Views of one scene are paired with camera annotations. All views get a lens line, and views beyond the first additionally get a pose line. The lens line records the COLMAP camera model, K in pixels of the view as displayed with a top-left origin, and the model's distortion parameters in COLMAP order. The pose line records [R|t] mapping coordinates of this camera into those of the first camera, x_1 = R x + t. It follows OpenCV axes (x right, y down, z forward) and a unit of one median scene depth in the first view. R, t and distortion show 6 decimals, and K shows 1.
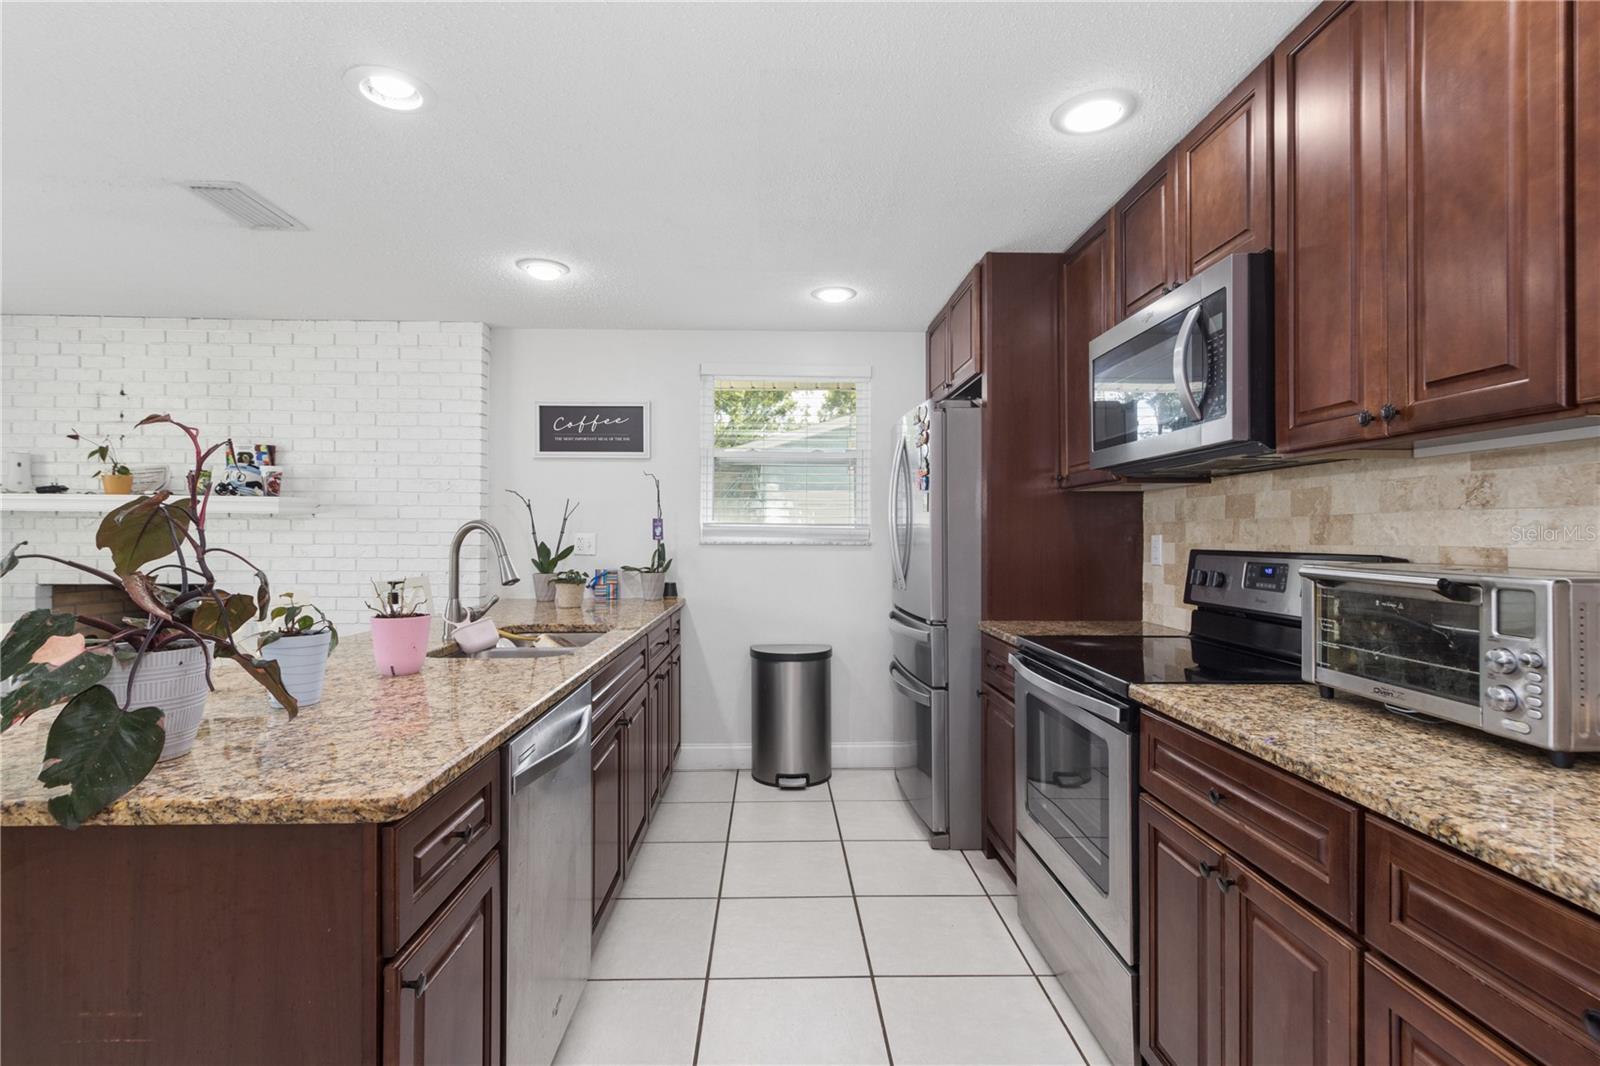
lens RADIAL K [[752.3, 0, 795.7], [0, 752.3, 531.2], [0, 0, 1]] dist [0.001775, 0.001341]
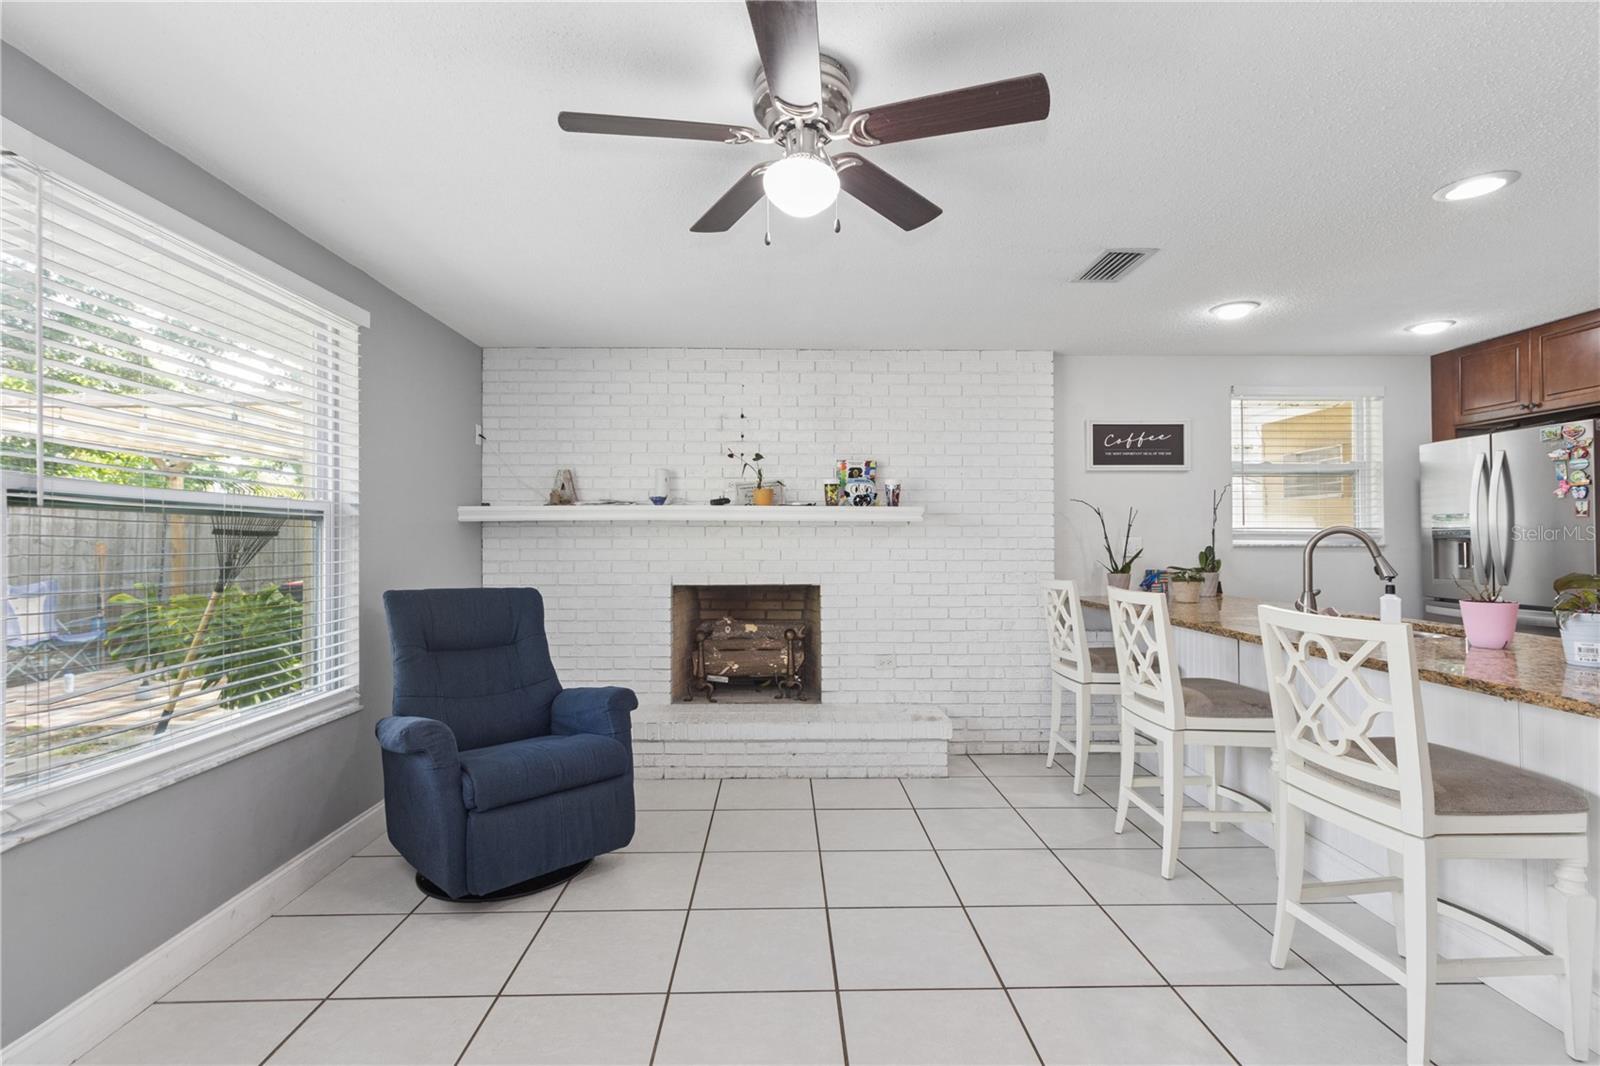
lens RADIAL K [[752.3, 0, 796.8], [0, 752.3, 537.6], [0, 0, 1]] dist [0.001775, 0.001341]
pose [[0.999964, -0.005194, -0.006651, -0.831608], [0.005196, 0.999986, 0.000289, -0.000318], [0.006649, -0.000323, 0.999978, -0.135956]]
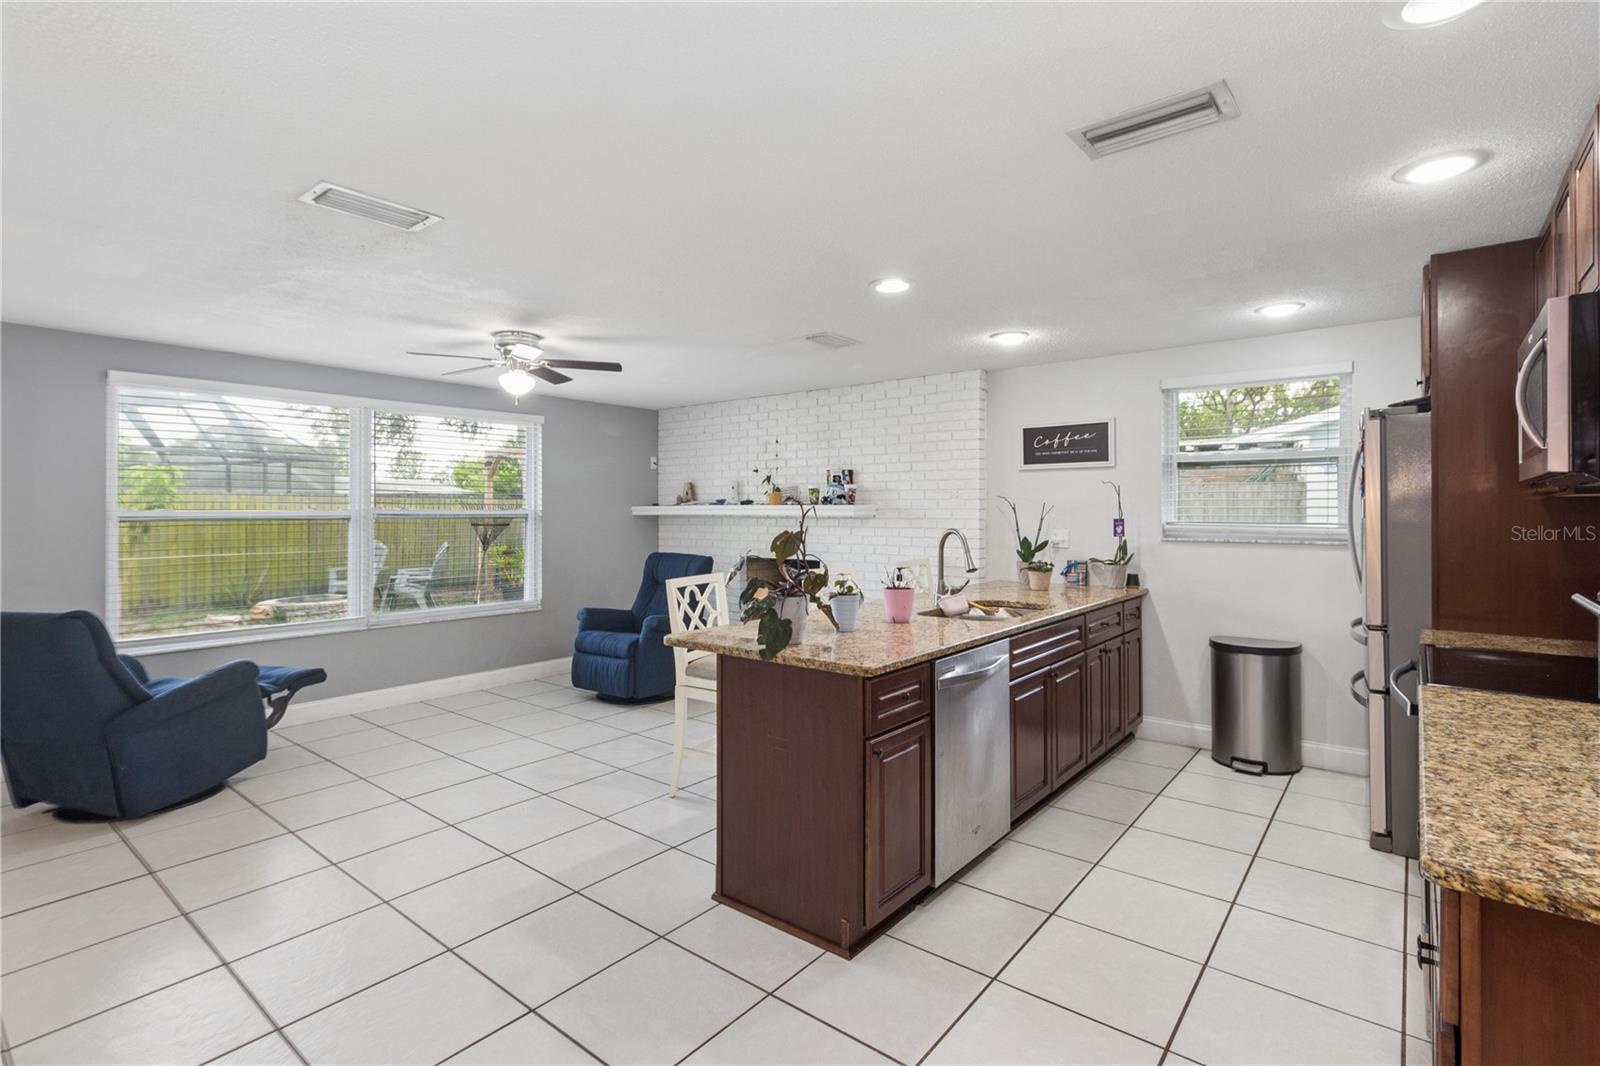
lens RADIAL K [[752.3, 0, 792.9], [0, 752.3, 519.7], [0, 0, 1]] dist [0.001775, 0.001341]
pose [[0.760298, 0.001480, -0.649572, 0.198751], [0.006249, 0.999934, 0.009592, -0.030573], [0.649544, -0.011351, 0.760239, -0.225643]]
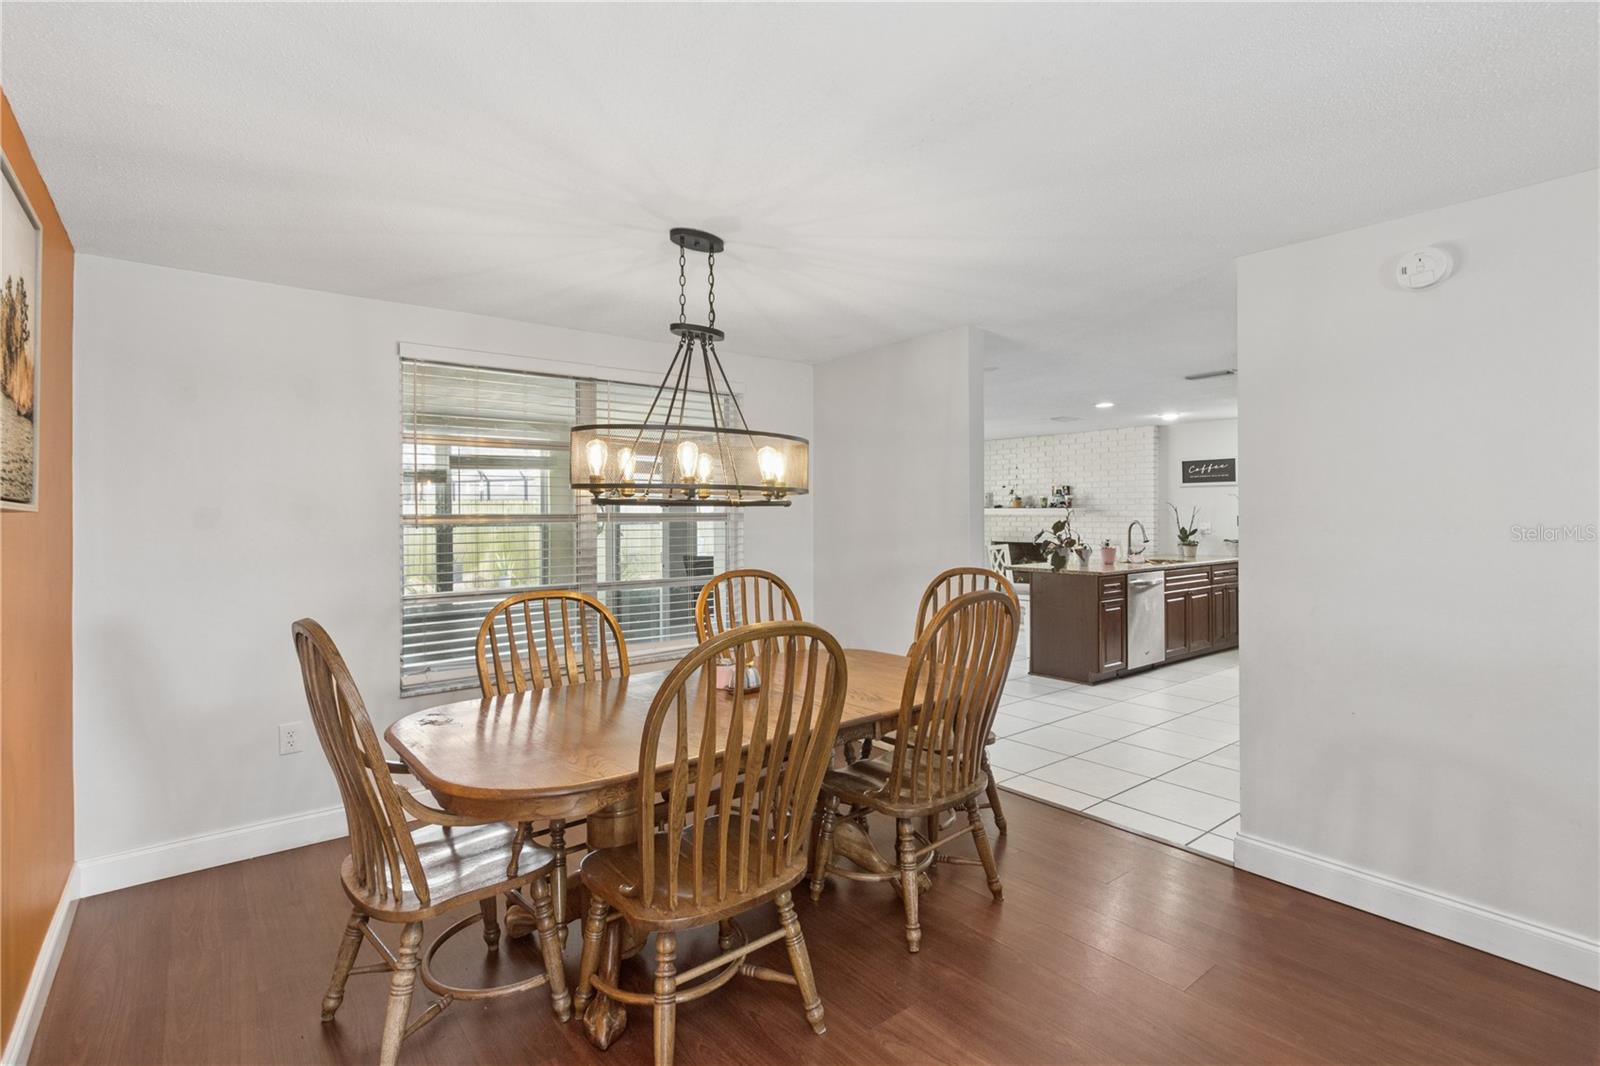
lens RADIAL K [[752.3, 0, 799.5], [0, 752.3, 520.2], [0, 0, 1]] dist [0.001775, 0.001341]
pose [[0.604197, -0.000580, -0.796835, 0.727614], [0.011594, 0.999900, 0.008064, -0.035522], [0.796751, -0.014111, 0.604143, -1.181211]]
